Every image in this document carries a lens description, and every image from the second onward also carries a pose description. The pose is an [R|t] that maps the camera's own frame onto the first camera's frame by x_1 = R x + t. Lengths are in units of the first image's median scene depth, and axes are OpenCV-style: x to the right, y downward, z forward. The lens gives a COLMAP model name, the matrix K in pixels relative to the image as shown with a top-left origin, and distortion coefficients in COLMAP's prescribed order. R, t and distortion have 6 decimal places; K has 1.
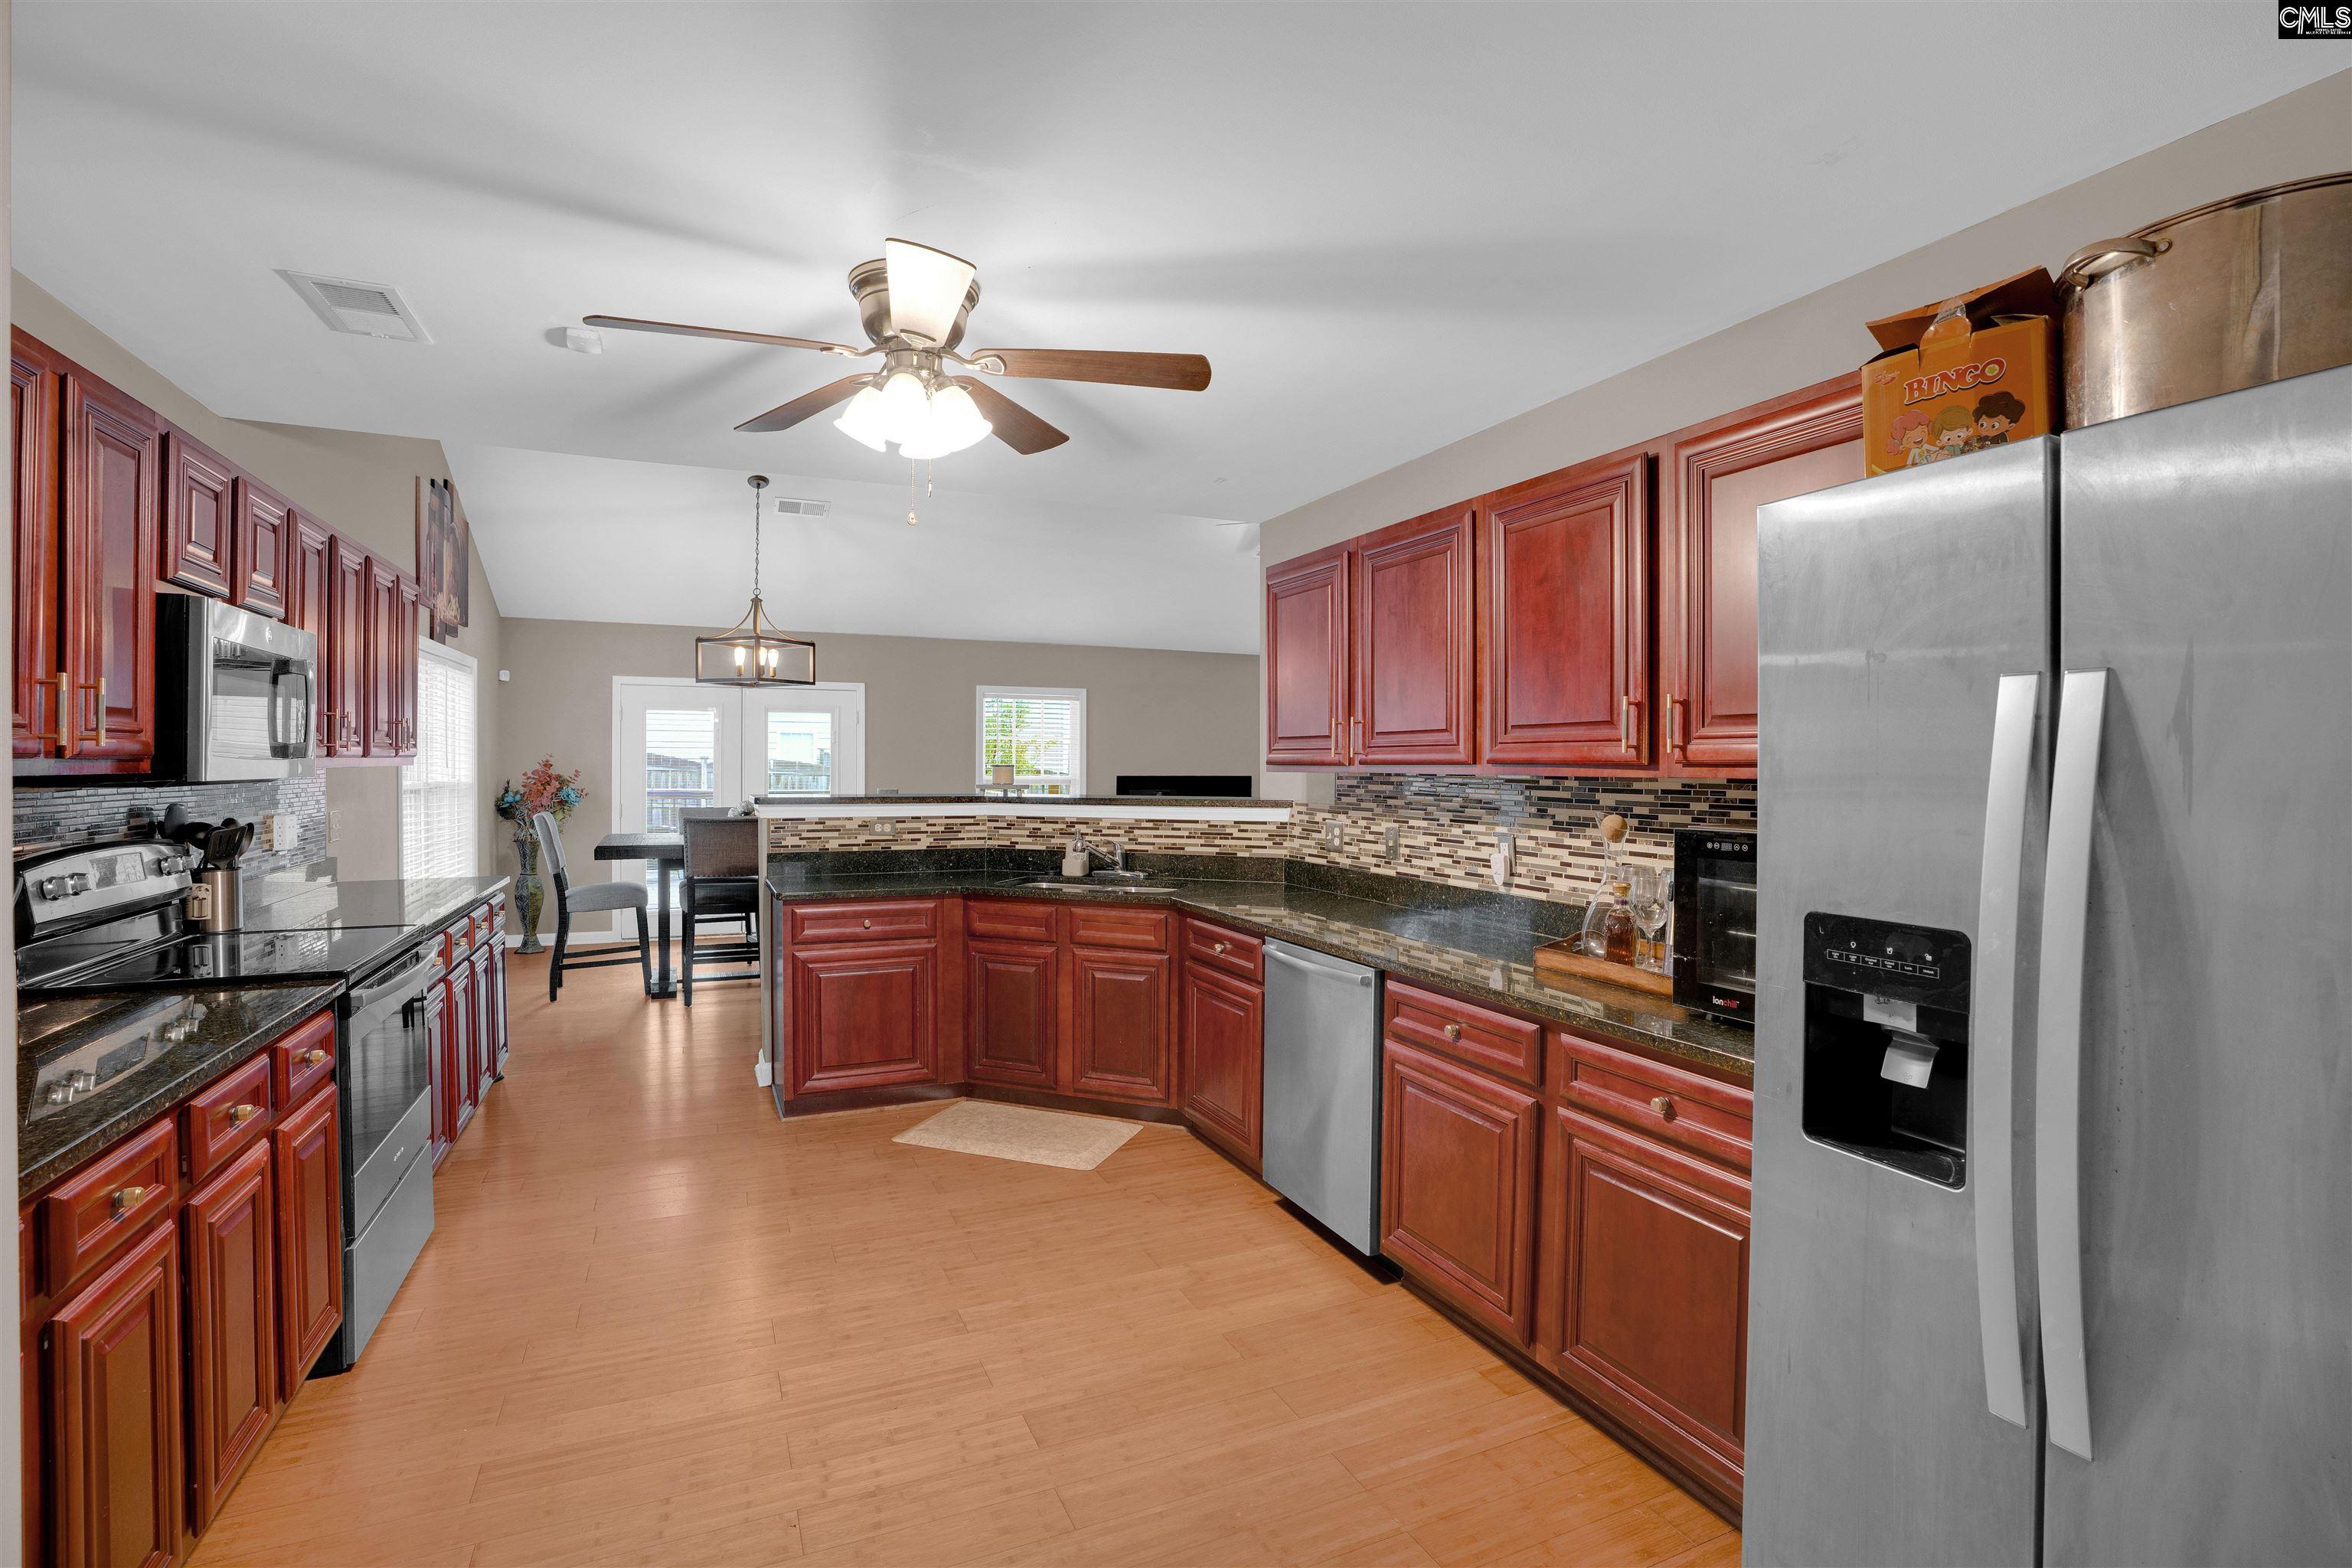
lens RADIAL K [[1091.5, 0, 1176.0], [0, 1091.5, 784.0], [0, 0, 1]] dist [-0.065837, 0.027337]
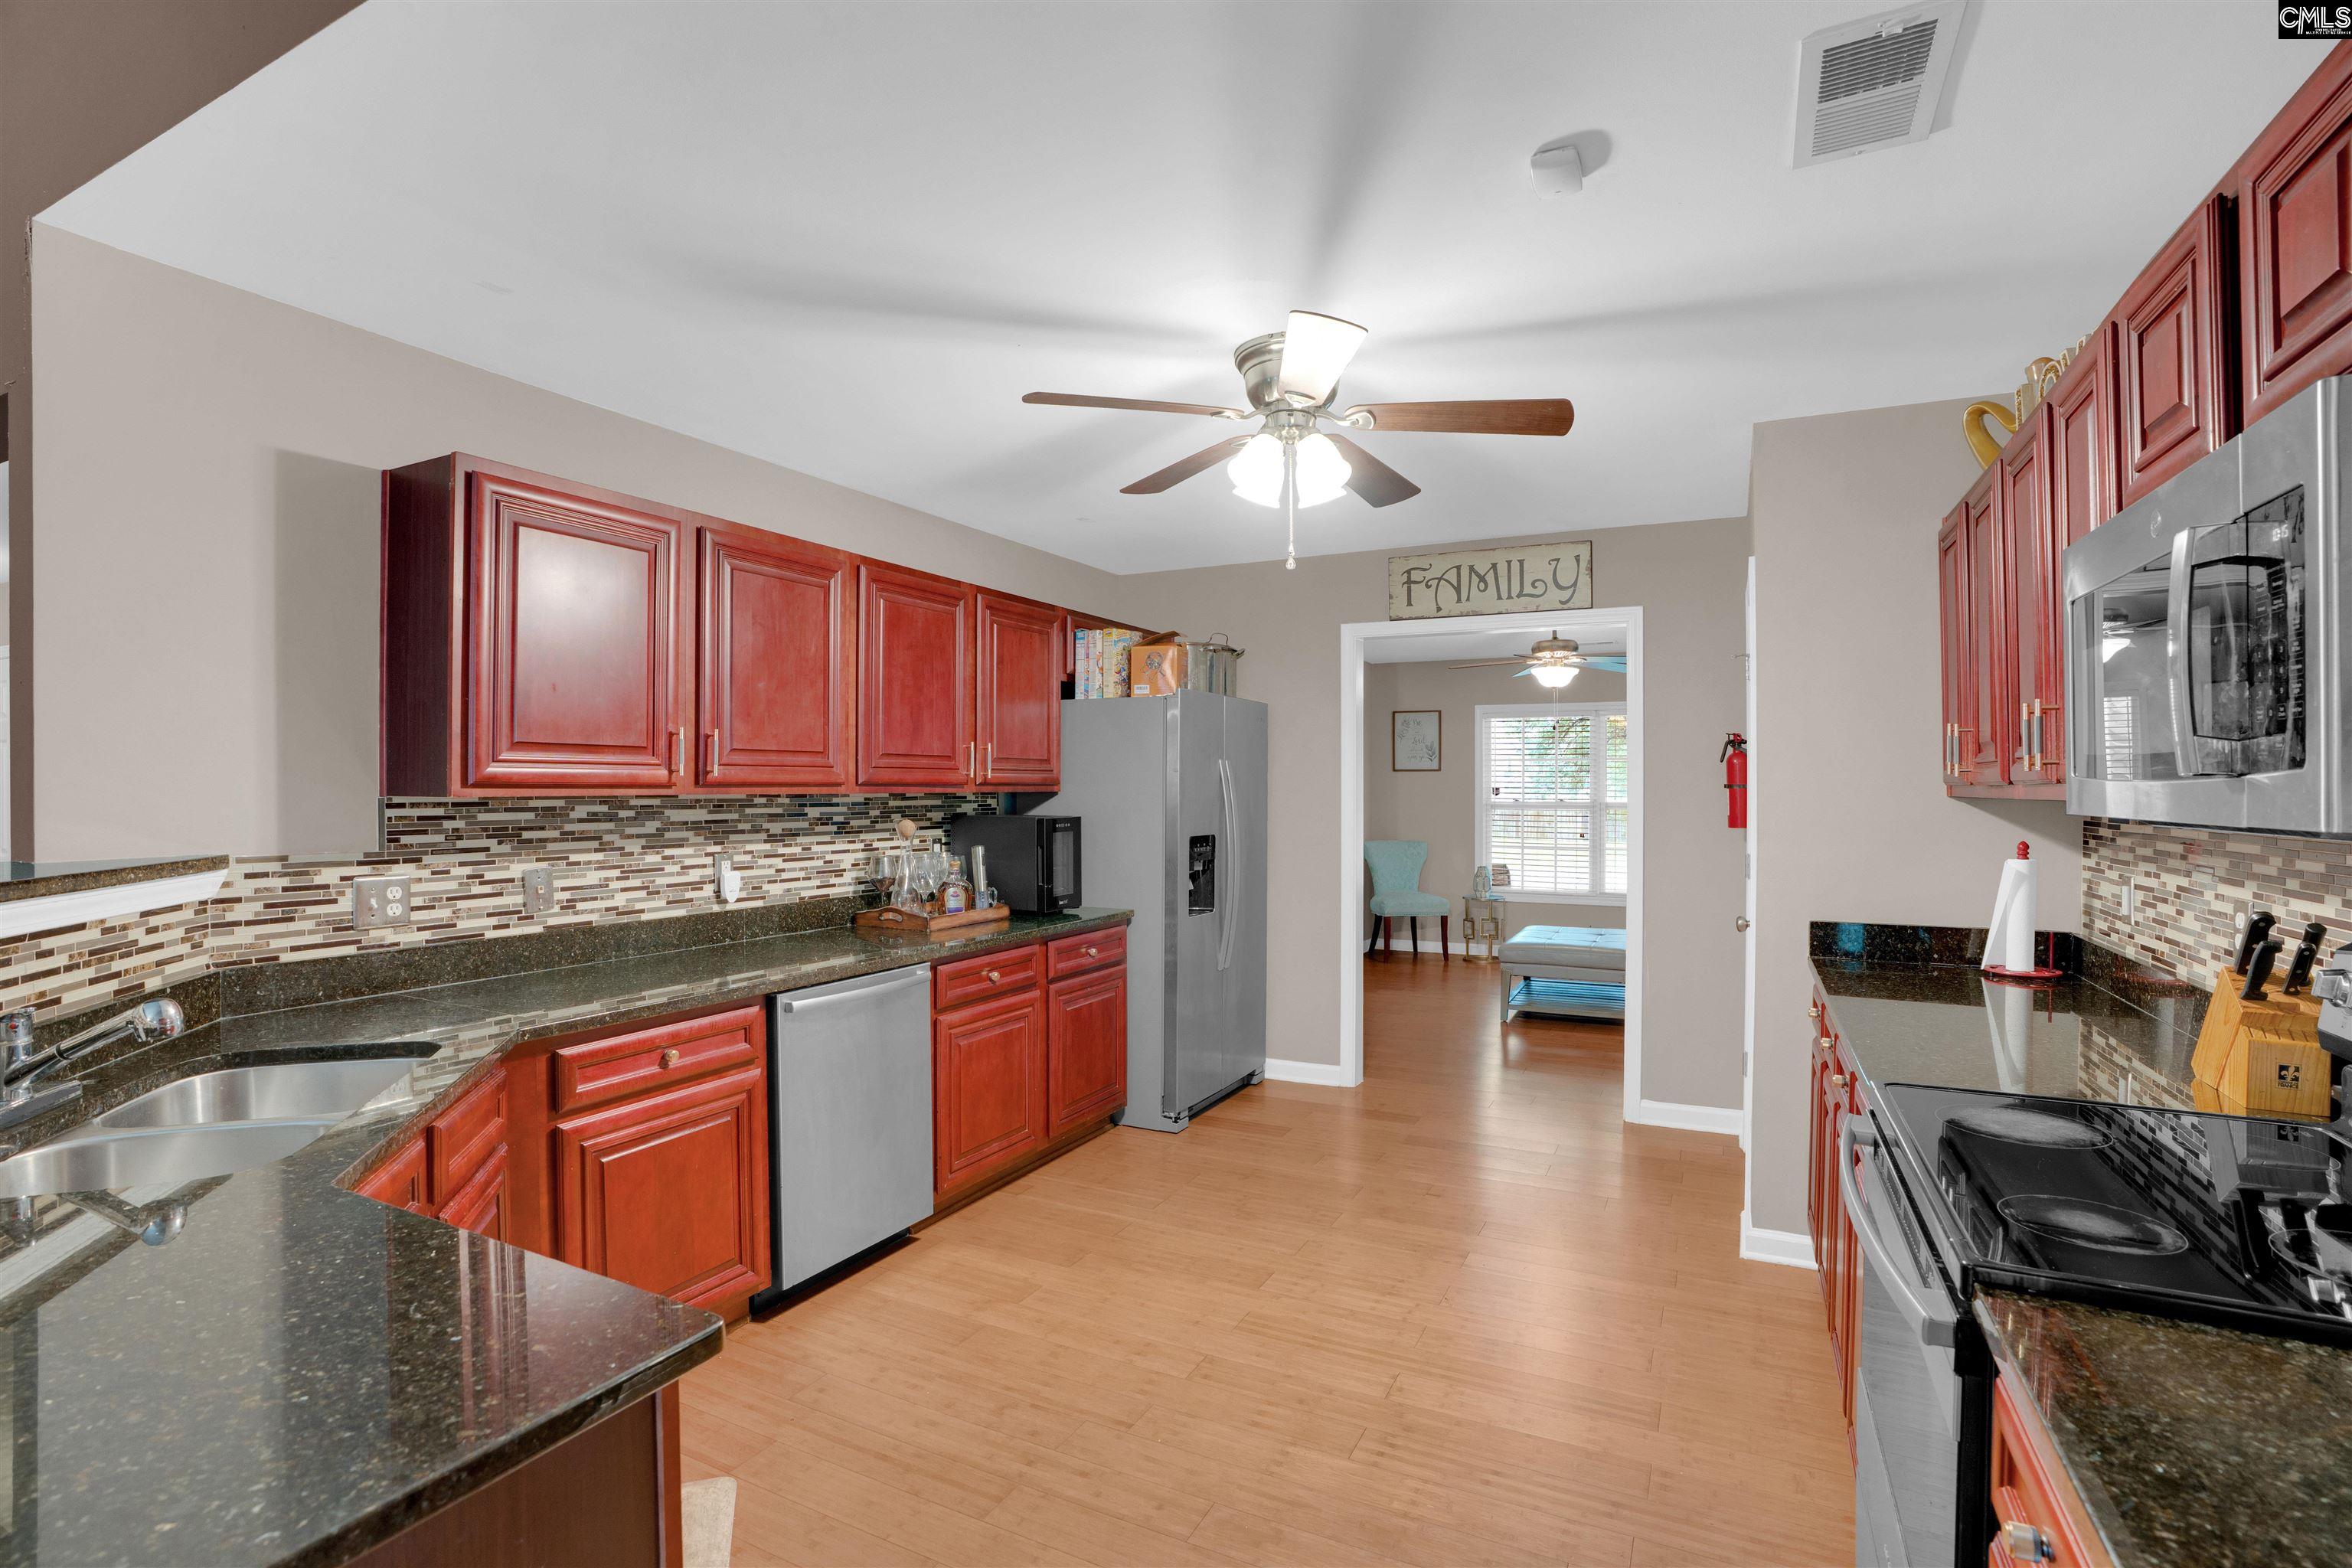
lens RADIAL K [[1091.5, 0, 1176.0], [0, 1091.5, 784.0], [0, 0, 1]] dist [-0.065837, 0.027337]
pose [[-0.627395, -0.000936, 0.778701, -0.612349], [0.012452, 0.999859, 0.011234, -0.019764], [-0.778602, 0.016744, -0.627295, 1.056225]]
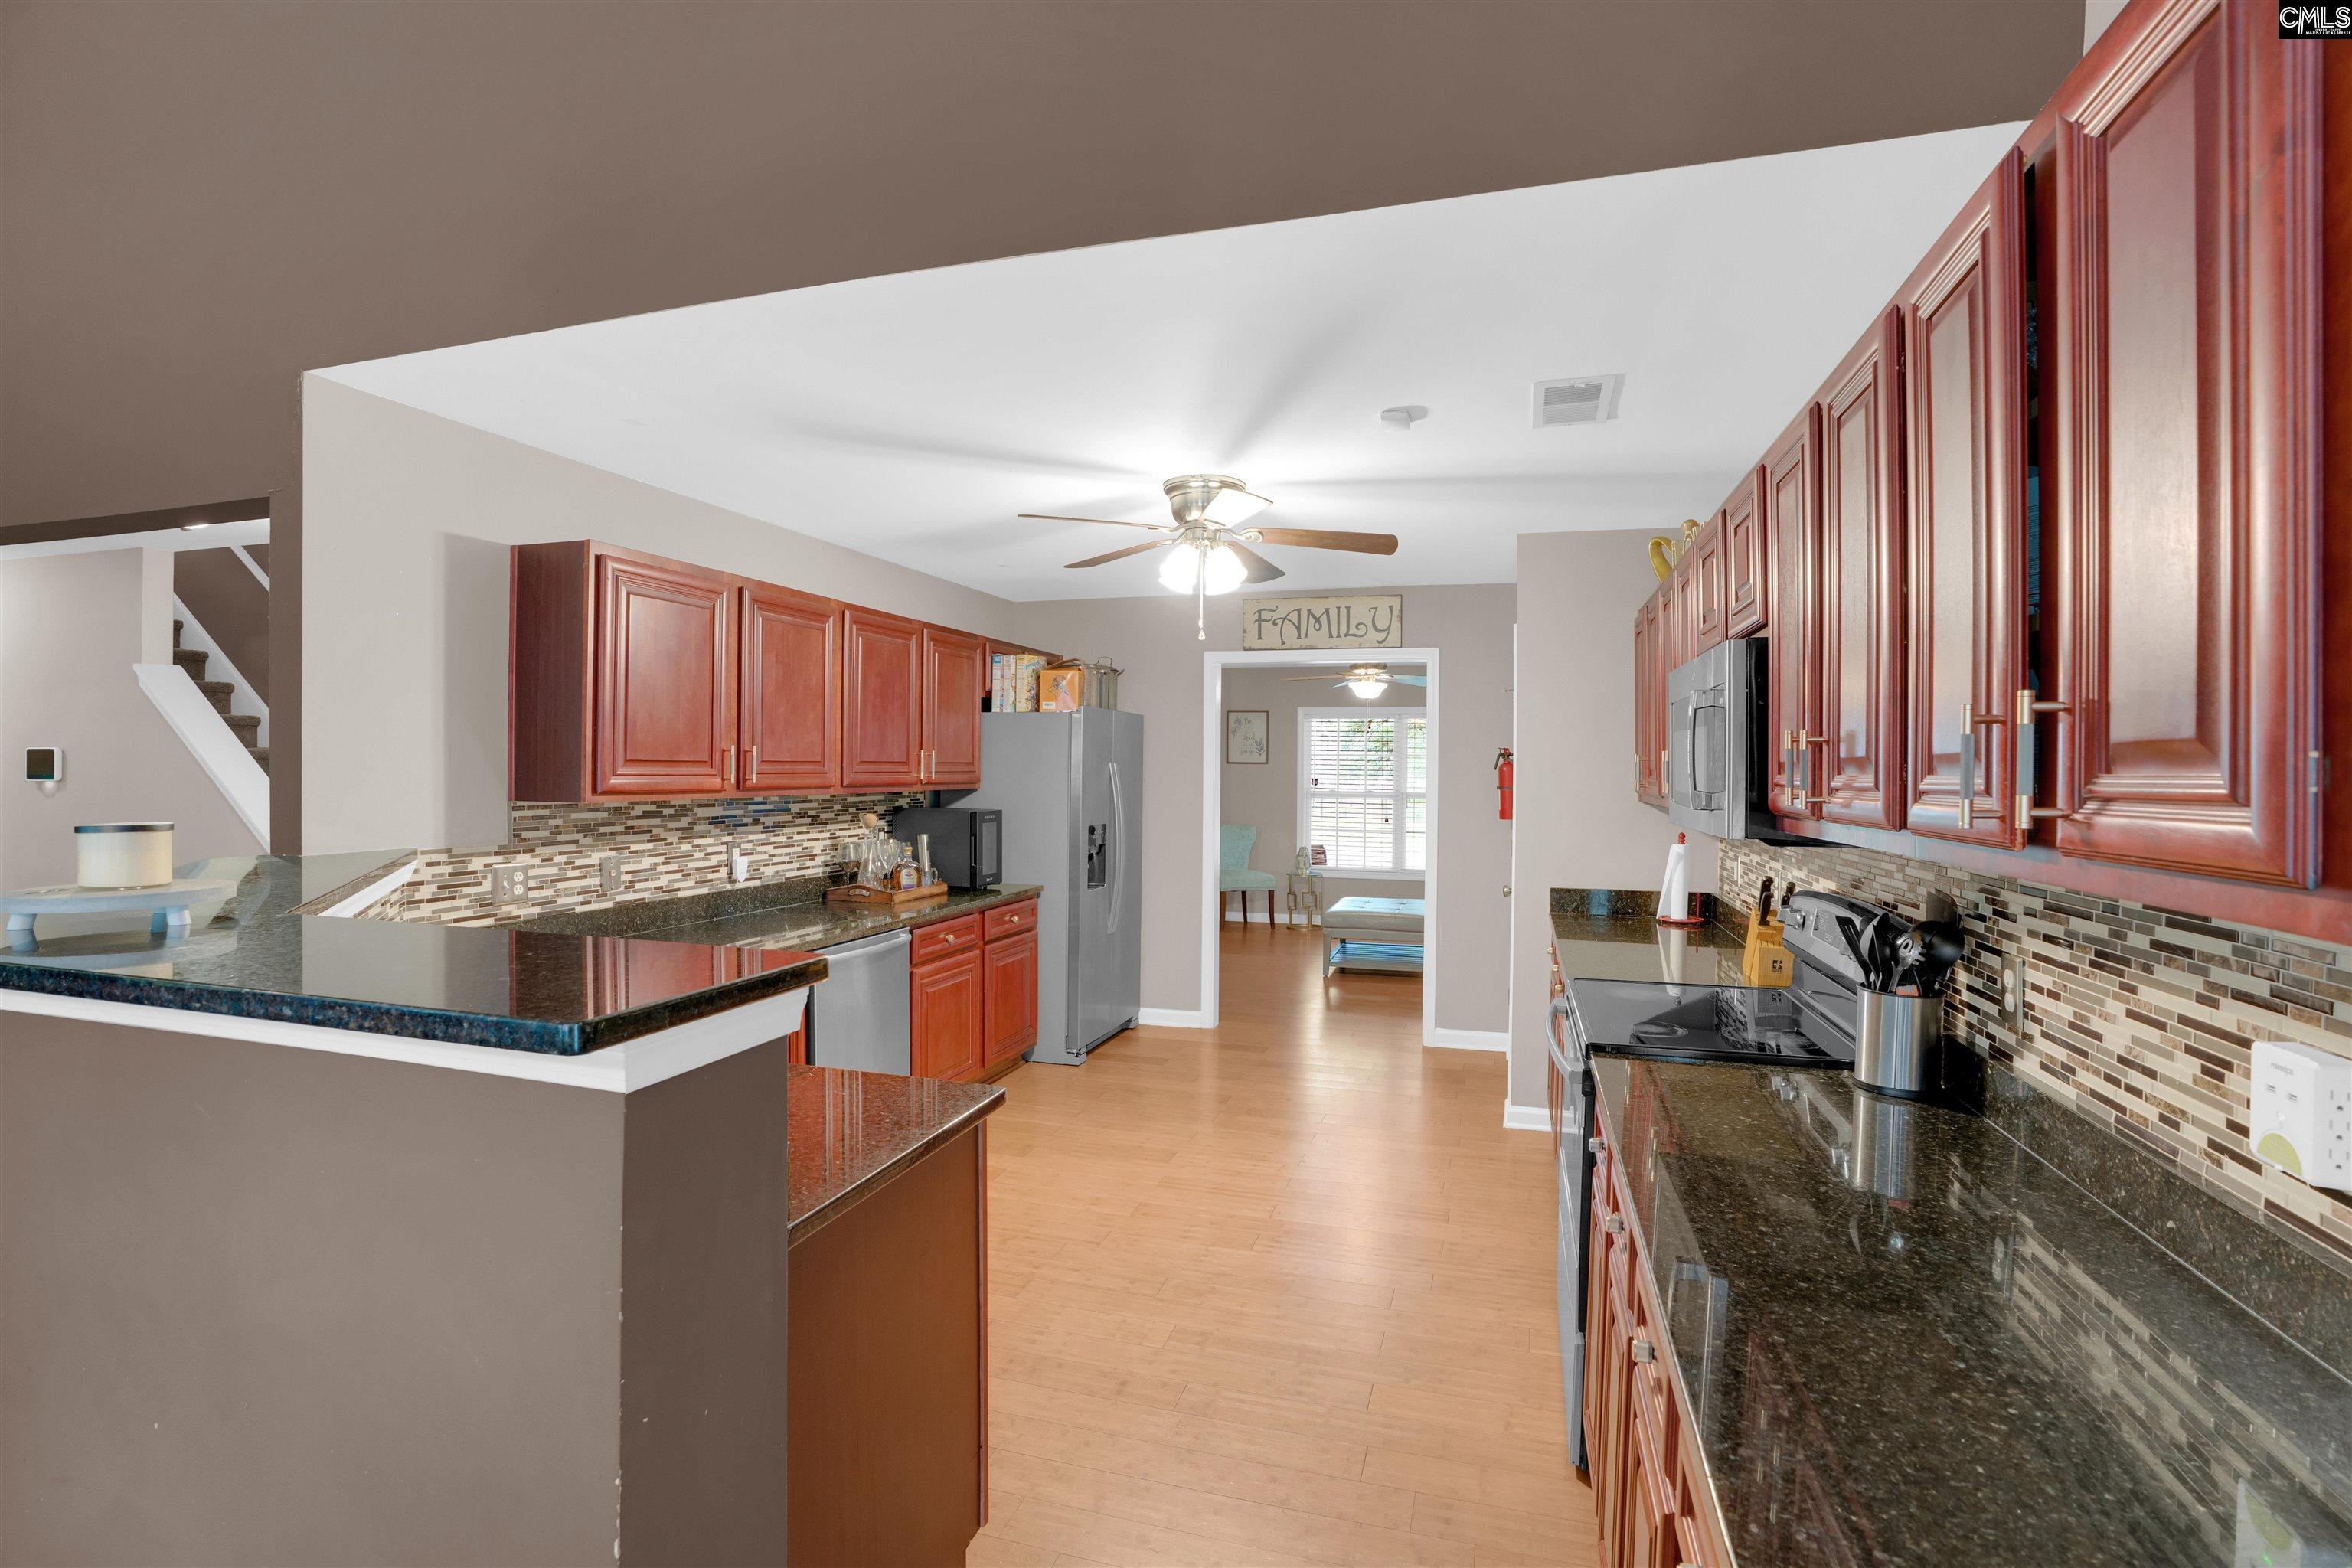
lens RADIAL K [[1080.4, 0, 1179.1], [0, 1080.4, 768.3], [0, 0, 1]] dist [-0.063032, 0.026251]
pose [[-0.753120, -0.009140, 0.657820, -0.732361], [0.002192, 0.999863, 0.016402, -0.047330], [-0.657880, 0.013795, -0.752996, 1.291253]]
